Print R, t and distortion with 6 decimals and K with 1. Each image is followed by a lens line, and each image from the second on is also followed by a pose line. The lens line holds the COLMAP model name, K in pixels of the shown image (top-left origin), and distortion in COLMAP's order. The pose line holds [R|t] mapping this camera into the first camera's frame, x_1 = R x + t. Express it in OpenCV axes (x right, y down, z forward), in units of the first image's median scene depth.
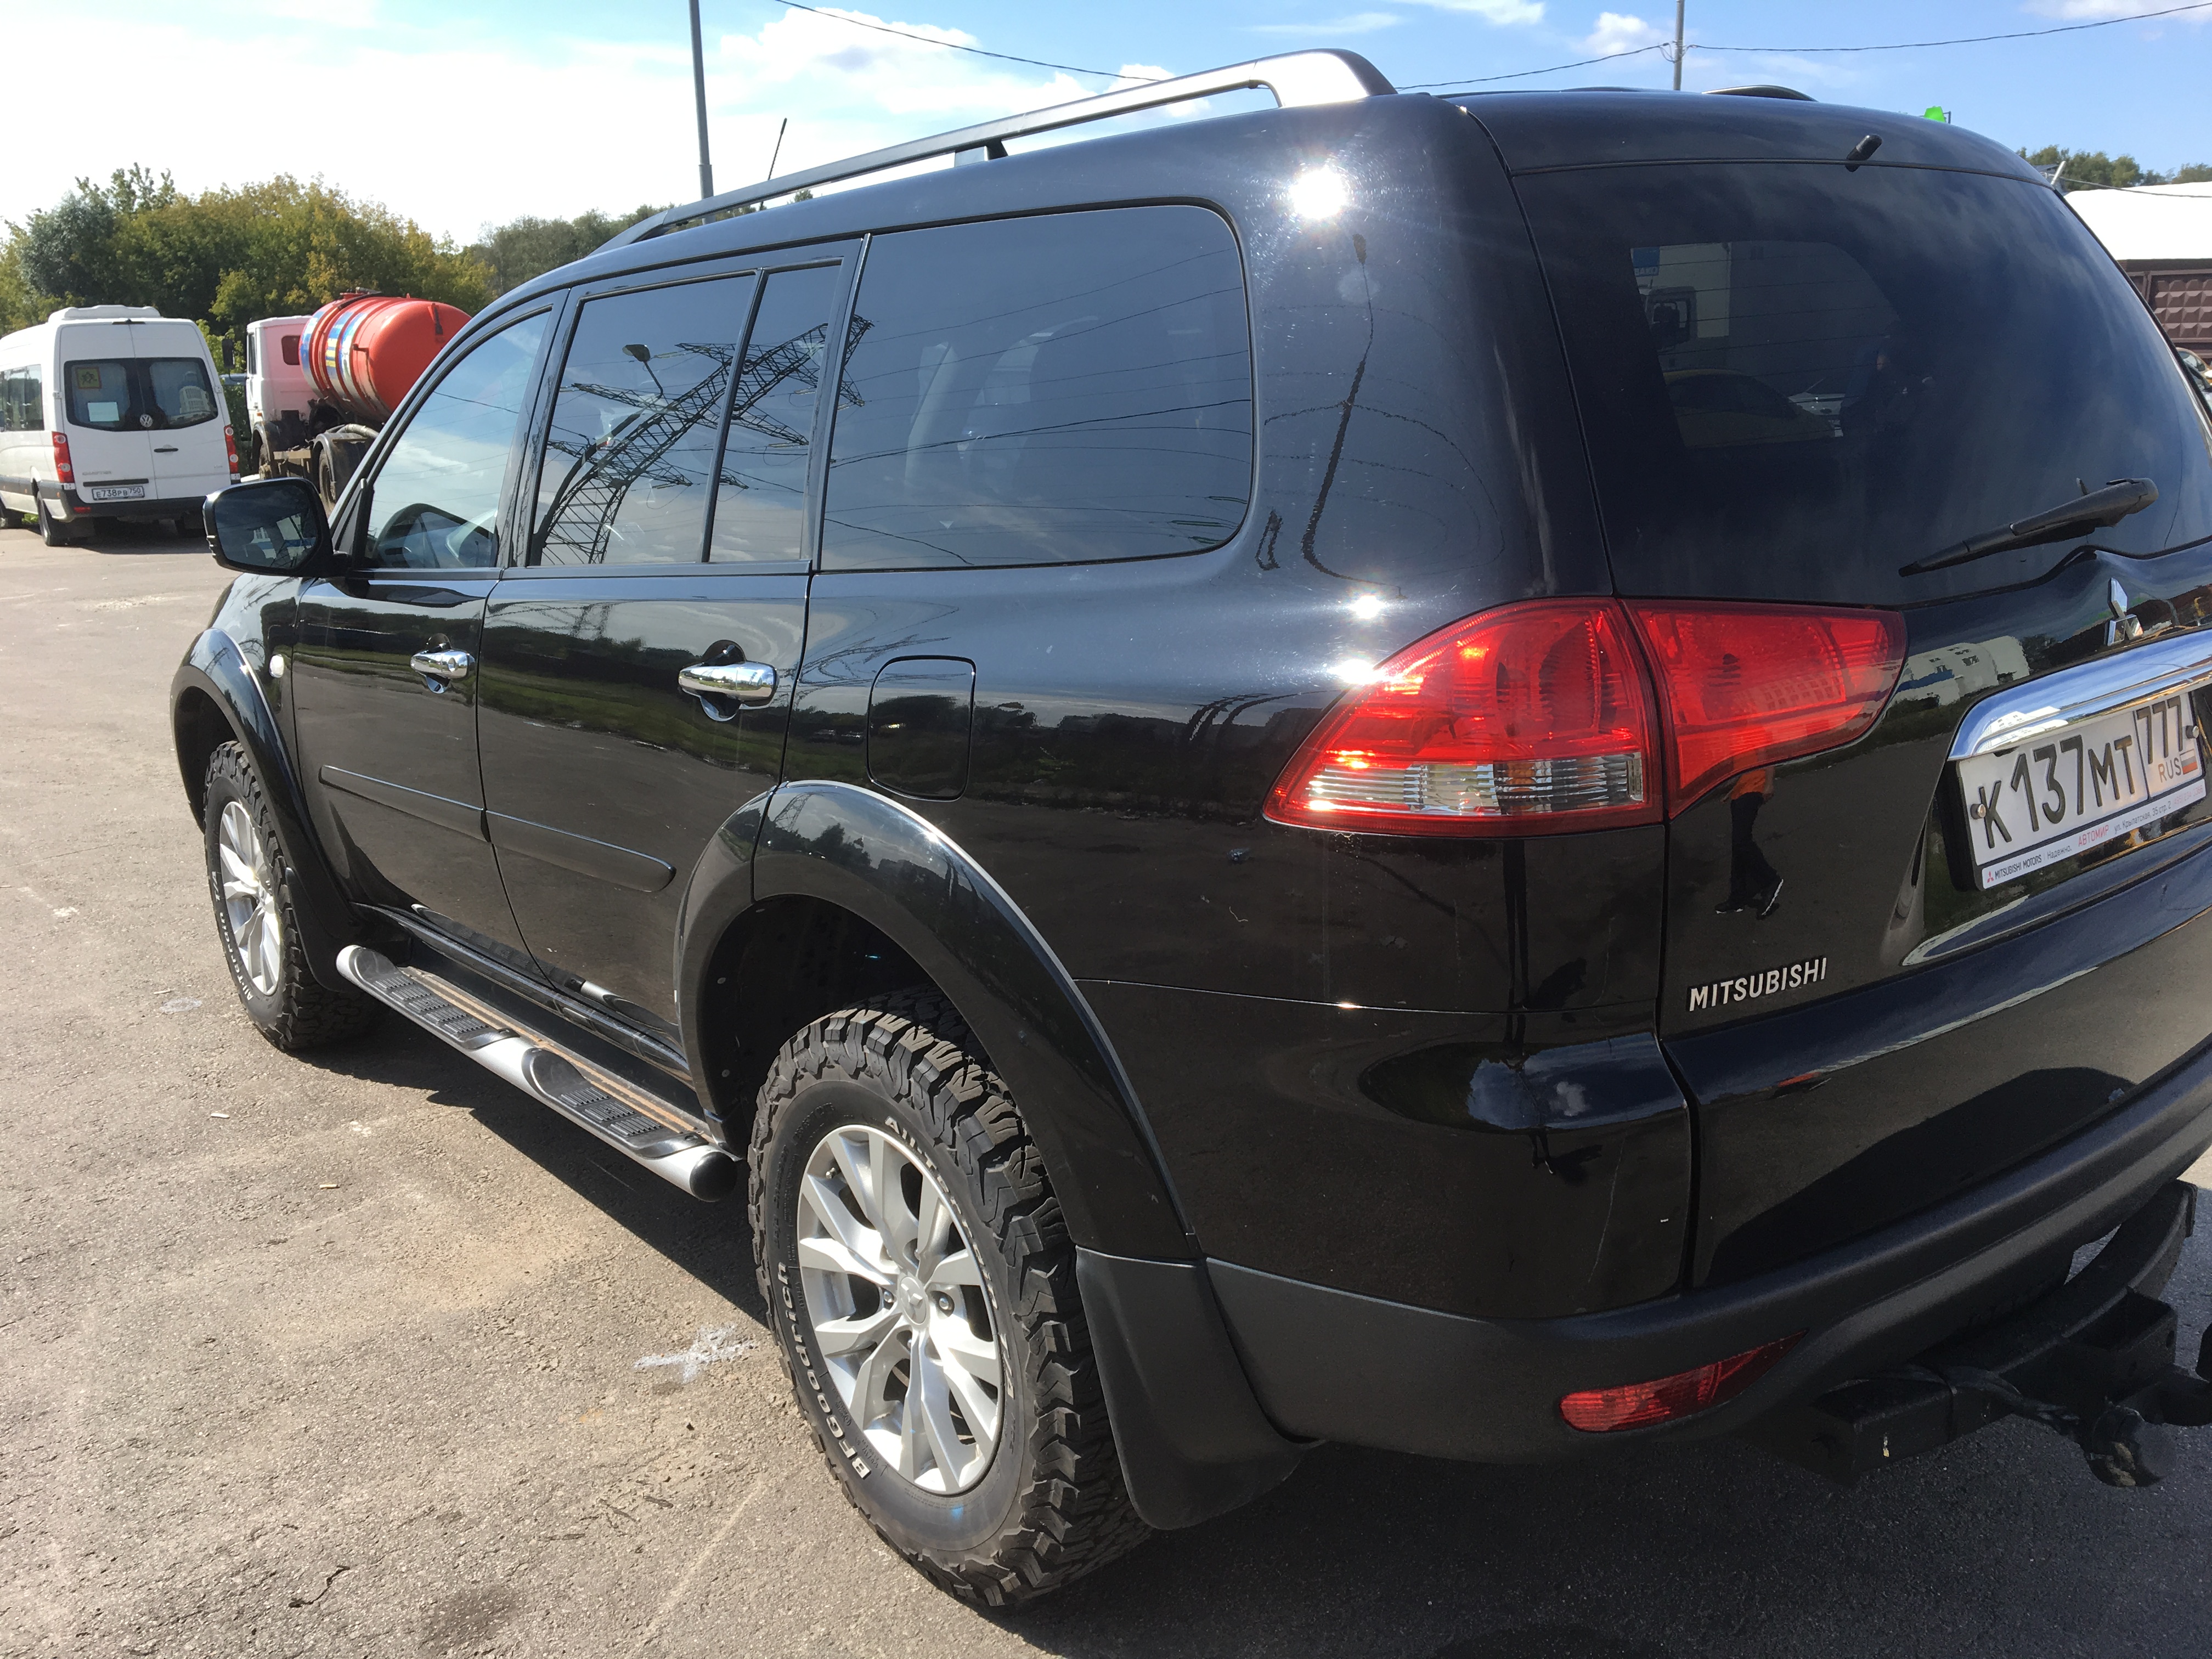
lens RADIAL K [[1854.5, 0, 1106.0], [0, 1854.5, 829.5], [0, 0, 1]] dist [0.048291, 0.003270]
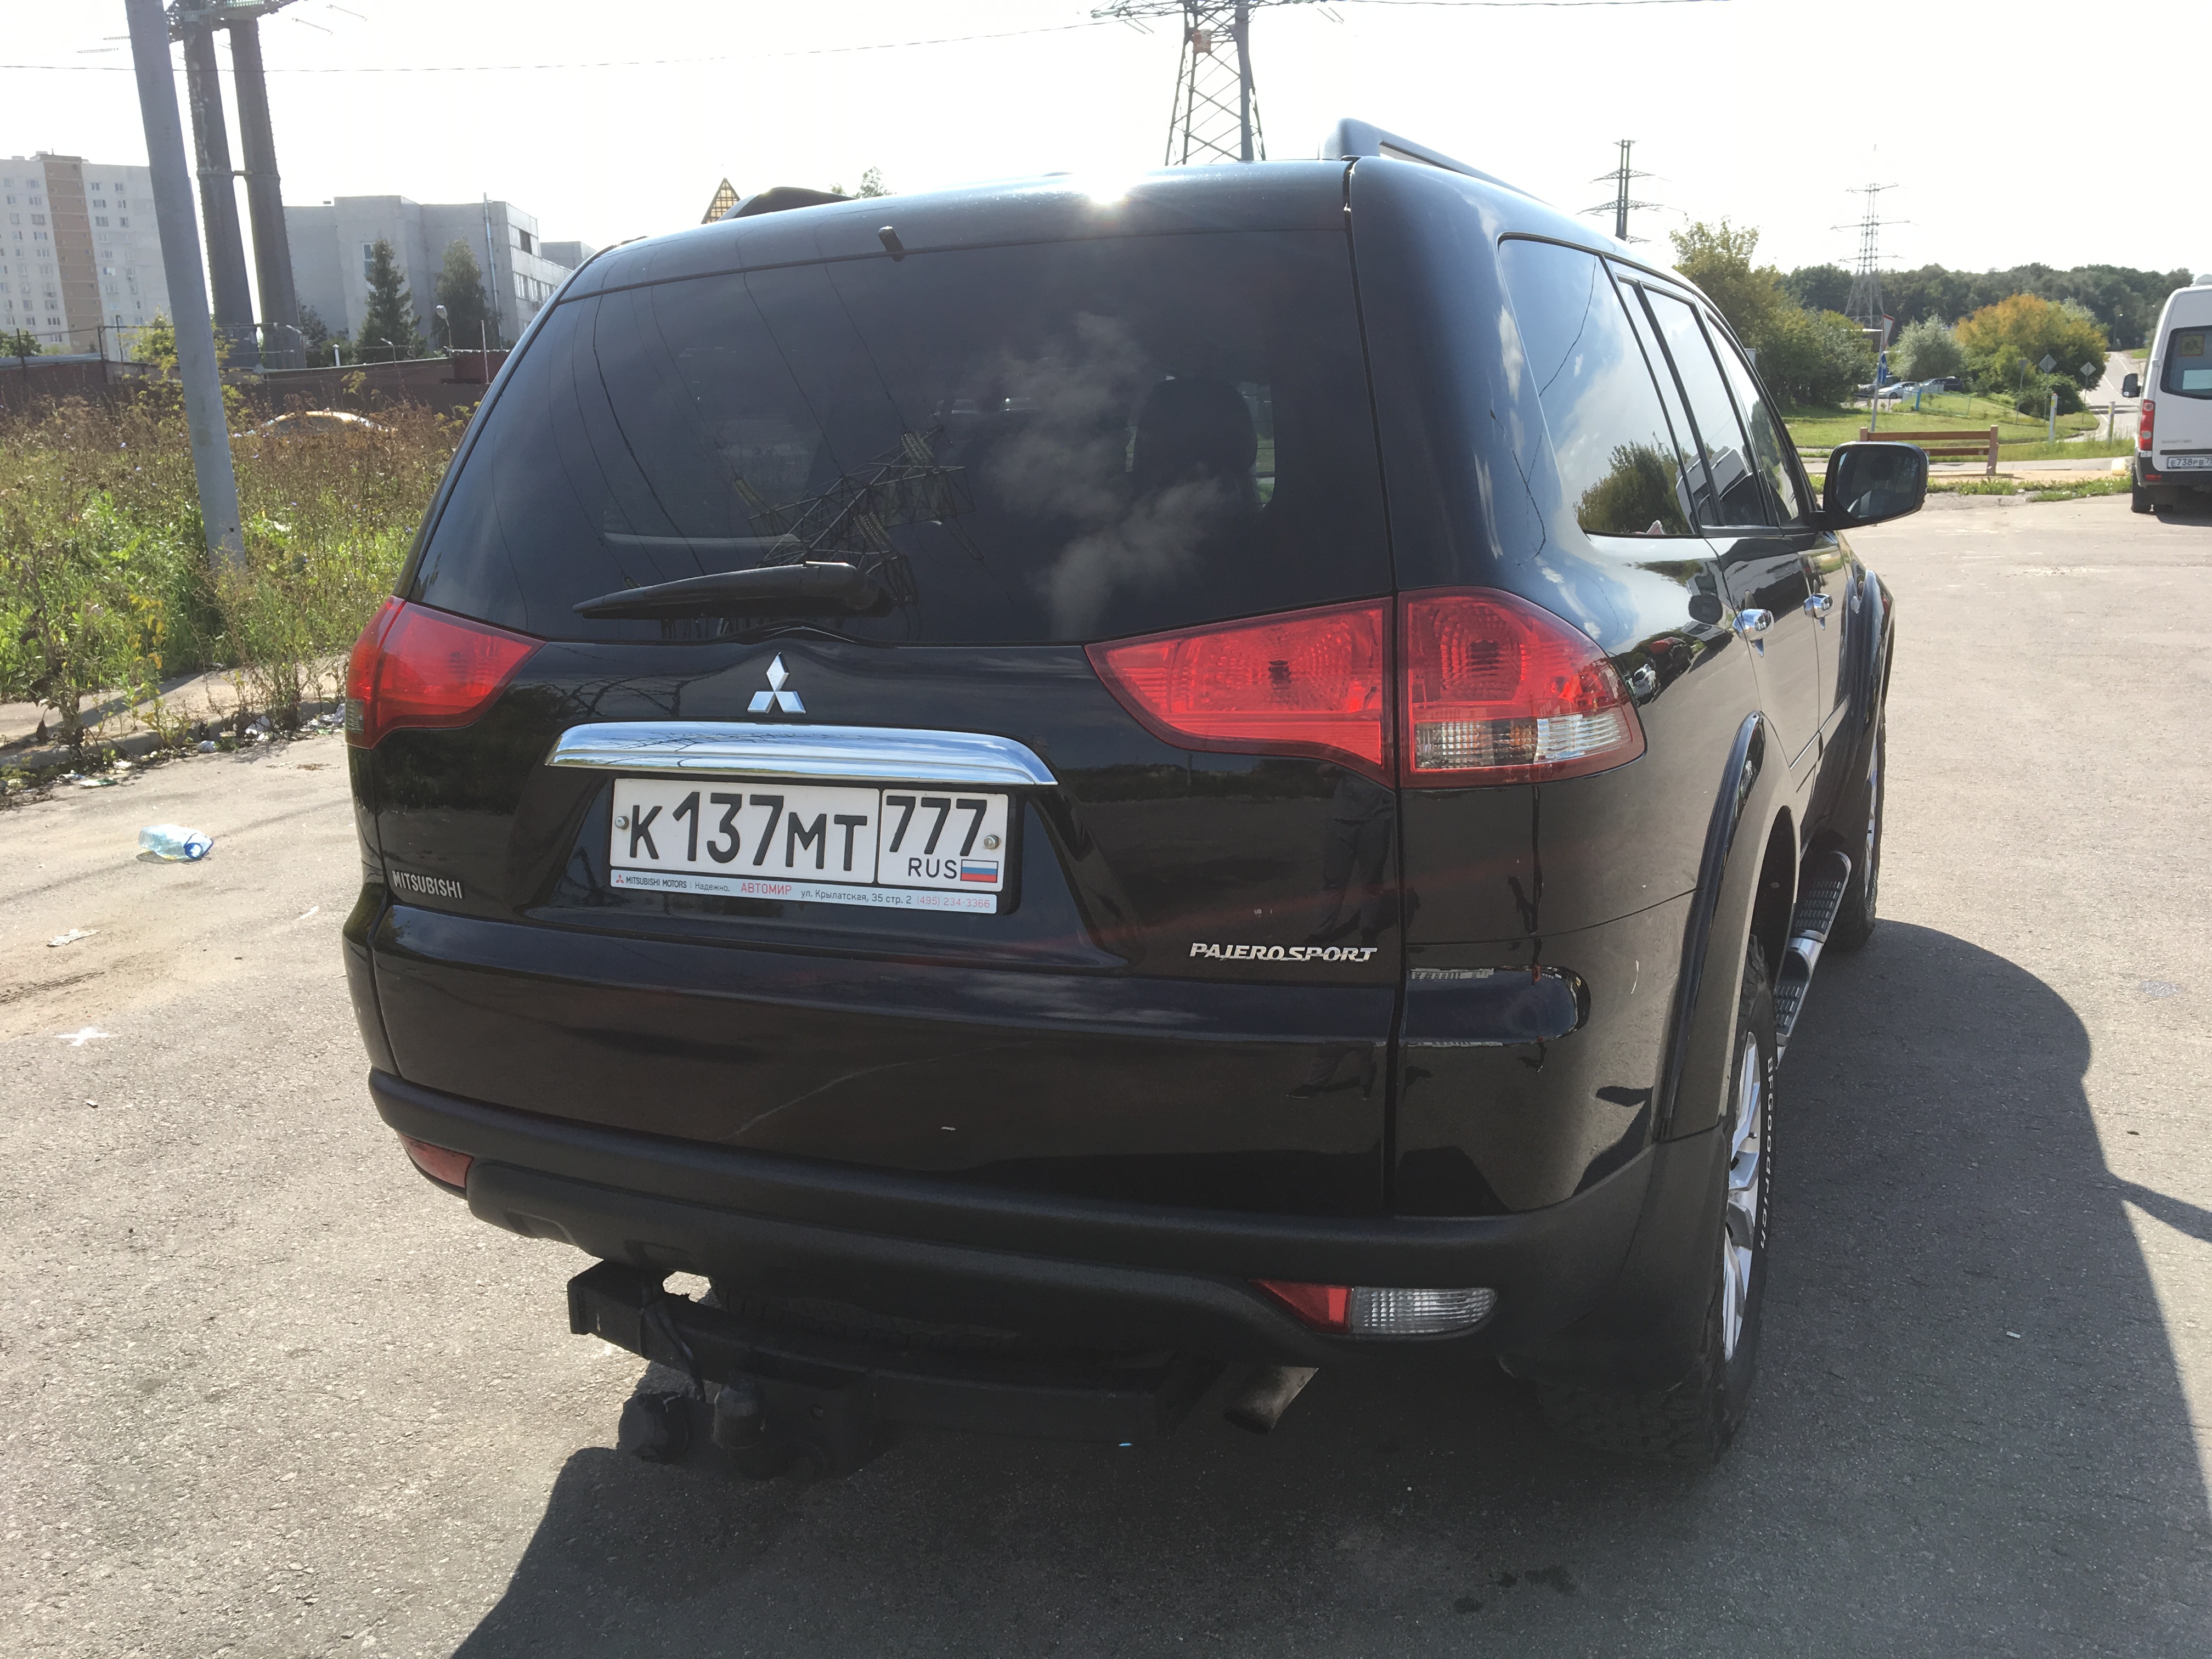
lens RADIAL K [[1942.4, 0, 1106.0], [0, 1942.4, 829.5], [0, 0, 1]] dist [0.042401, -0.120666]
pose [[0.437399, 0.209829, -0.874445, 1.533788], [-0.195522, 0.971325, 0.135275, -0.212646], [0.877754, 0.111804, 0.465883, 0.626329]]
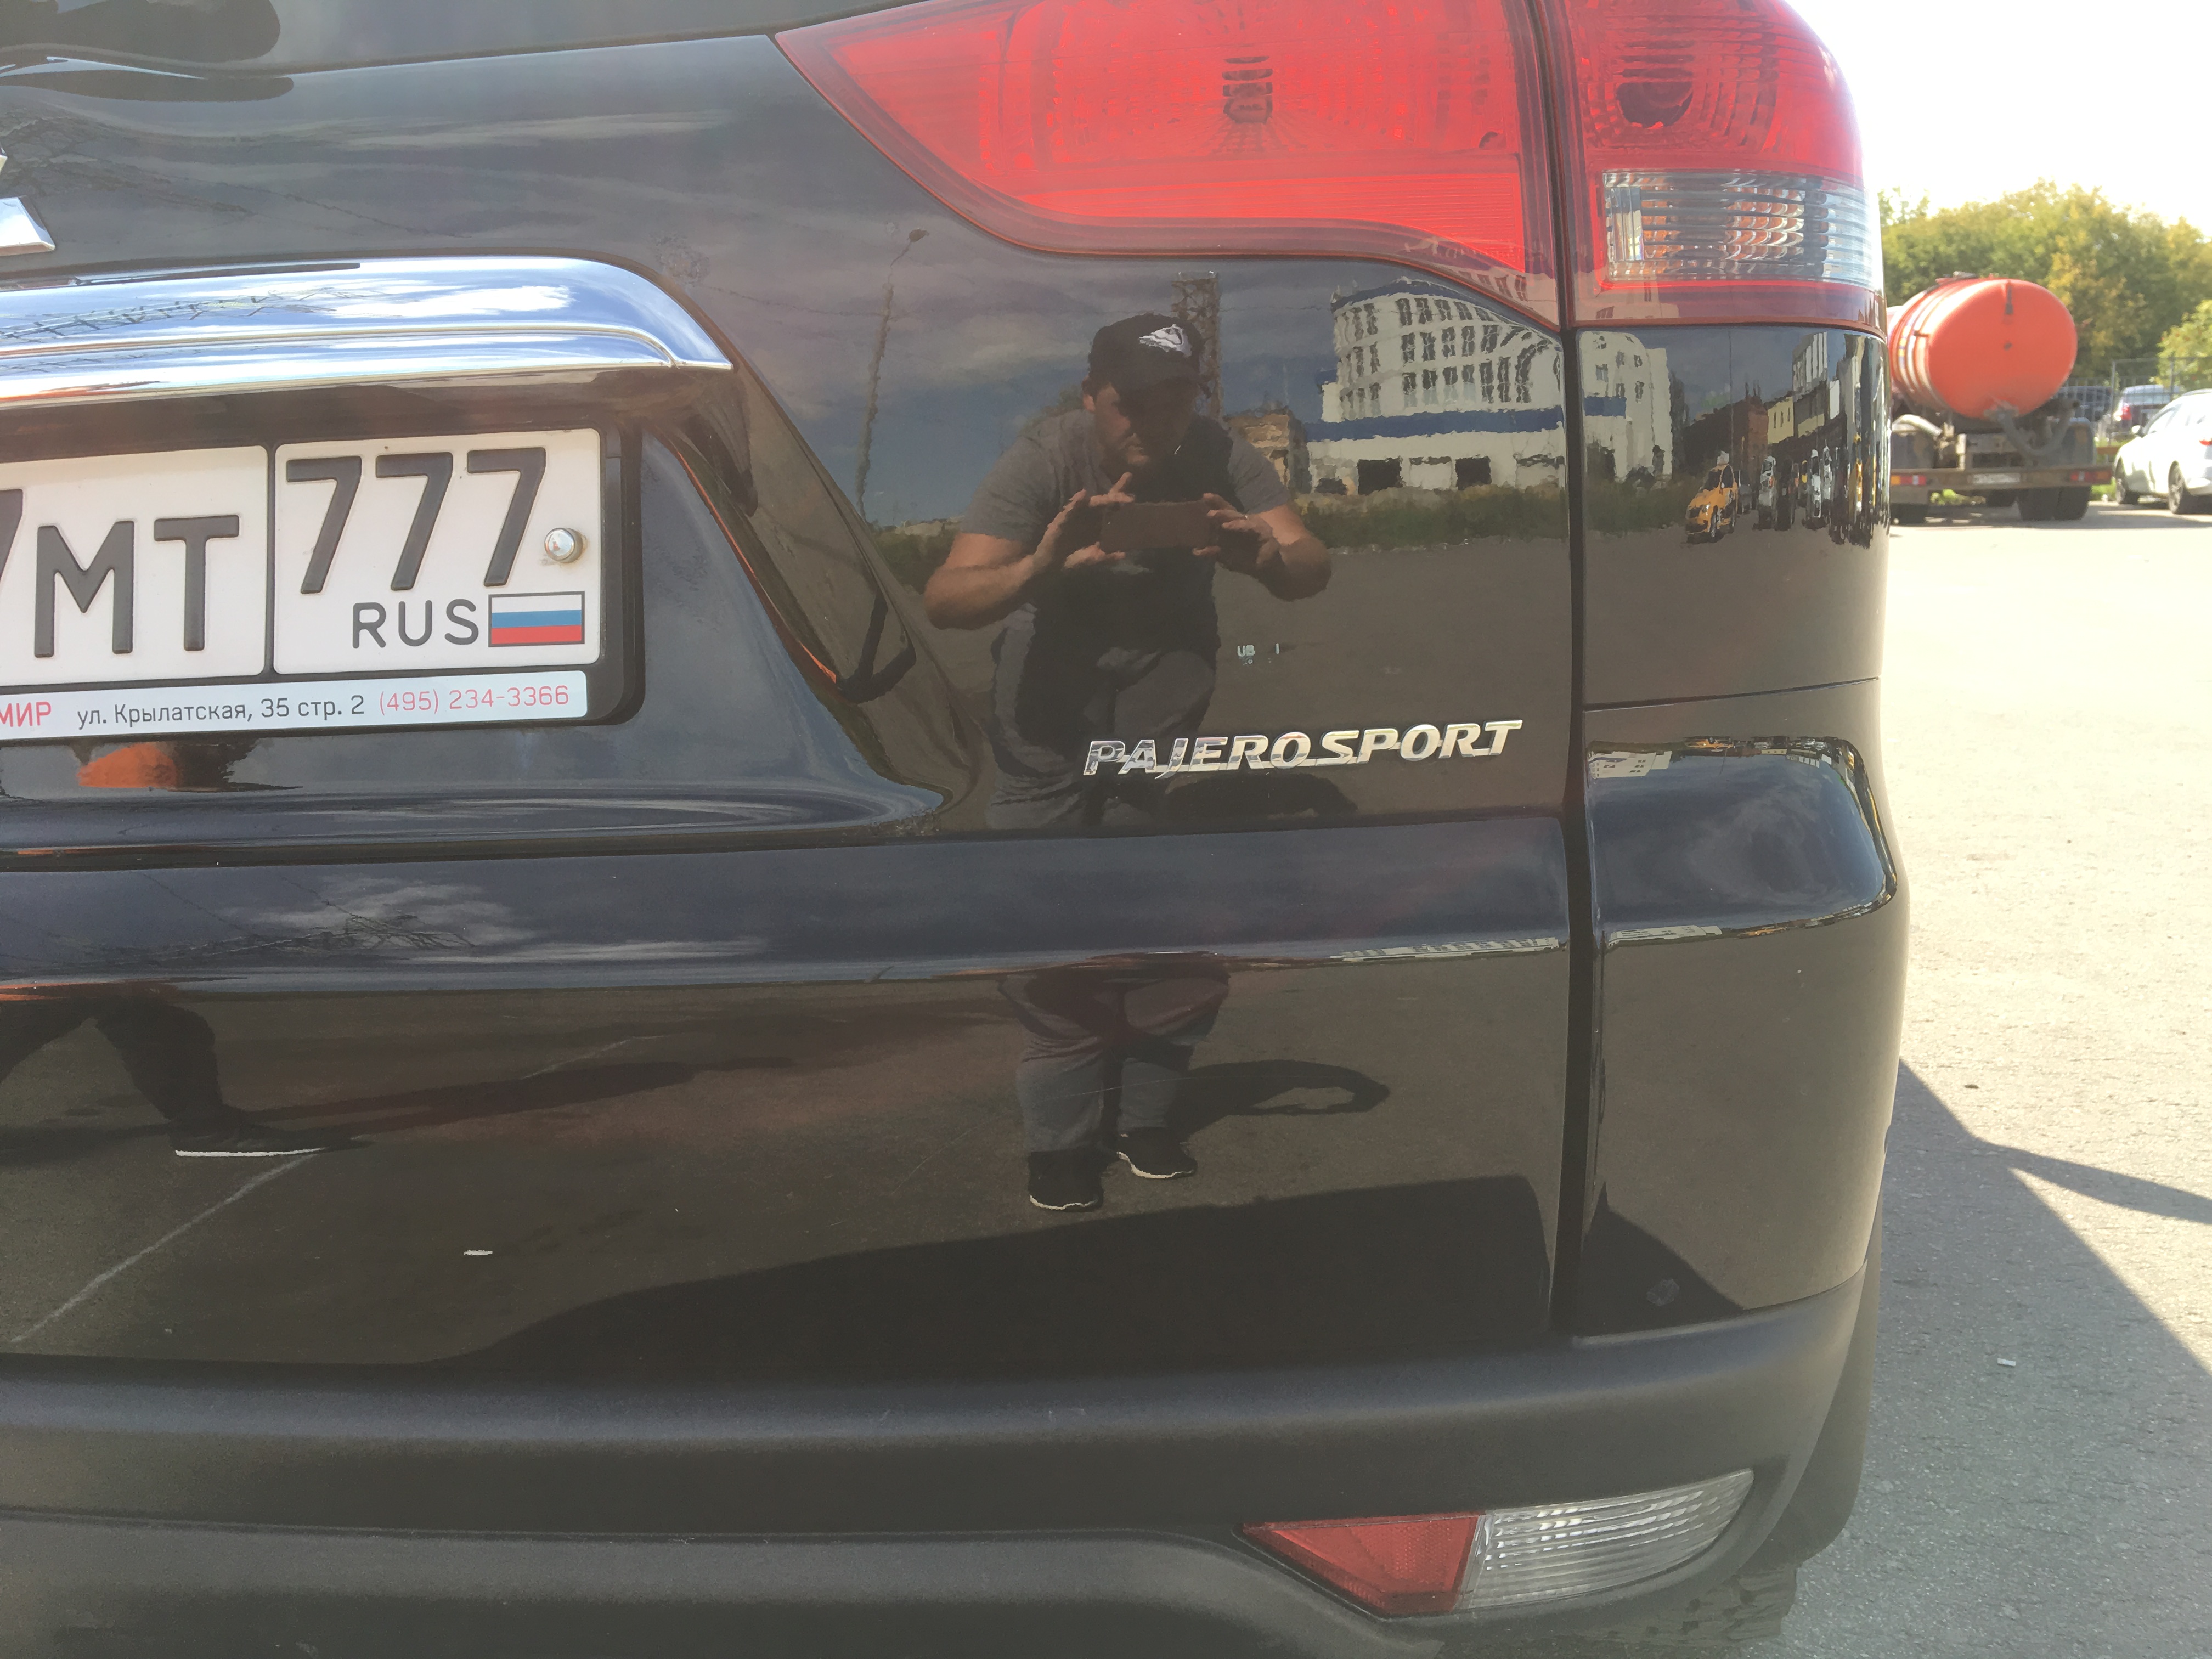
lens RADIAL K [[1942.4, 0, 1106.0], [0, 1942.4, 829.5], [0, 0, 1]] dist [0.042401, -0.120666]
pose [[0.661277, 0.145025, -0.735990, 1.006012], [-0.156204, 0.986248, 0.053990, -0.034918], [0.733698, 0.079263, 0.674837, 0.859421]]
